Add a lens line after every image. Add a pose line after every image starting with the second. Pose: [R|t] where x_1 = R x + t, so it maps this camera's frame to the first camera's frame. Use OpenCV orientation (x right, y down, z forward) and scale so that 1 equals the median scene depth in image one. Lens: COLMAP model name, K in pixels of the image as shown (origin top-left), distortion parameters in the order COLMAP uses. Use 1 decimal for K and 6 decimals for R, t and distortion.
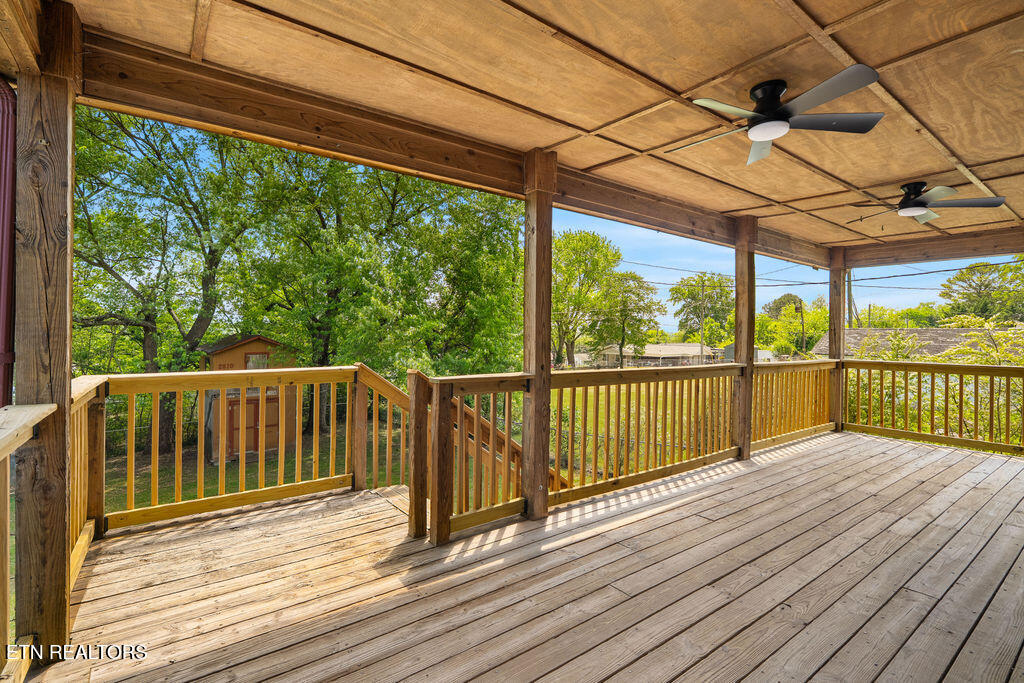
lens RADIAL K [[467.6, 0, 510.4], [0, 467.6, 329.7], [0, 0, 1]] dist [-0.000214, 0.000514]
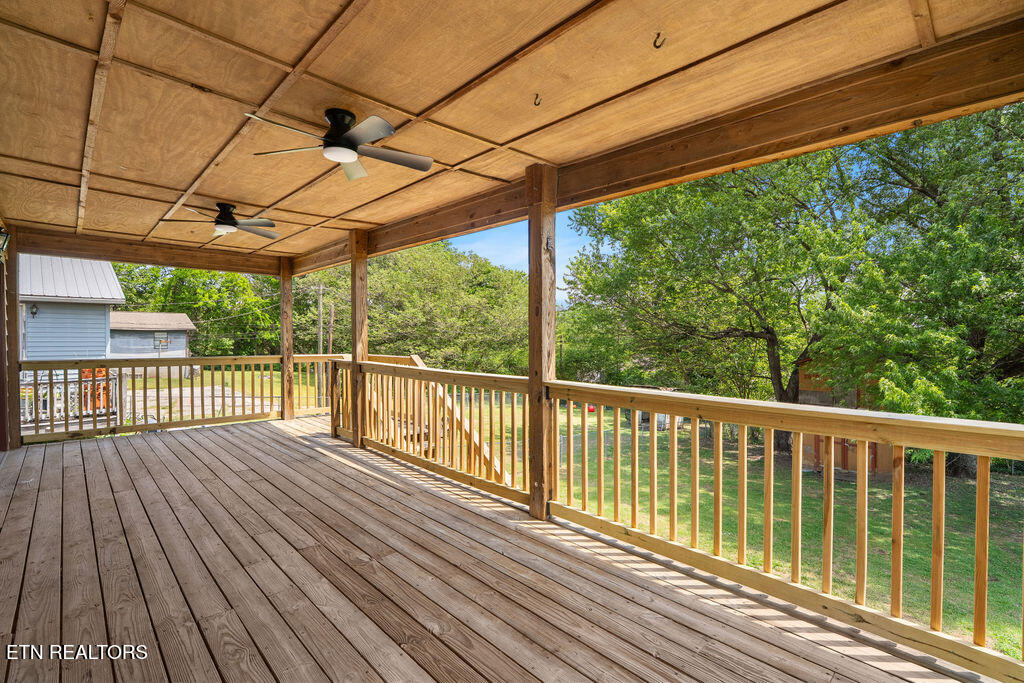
lens RADIAL K [[464.2, 0, 509.9], [0, 464.2, 340.8], [0, 0, 1]] dist [0.001857, 0.000706]
pose [[0.130494, -0.008280, -0.991415, 1.497152], [0.000523, 0.999966, -0.008283, 0.027383], [0.991449, 0.000563, 0.130494, 1.105528]]
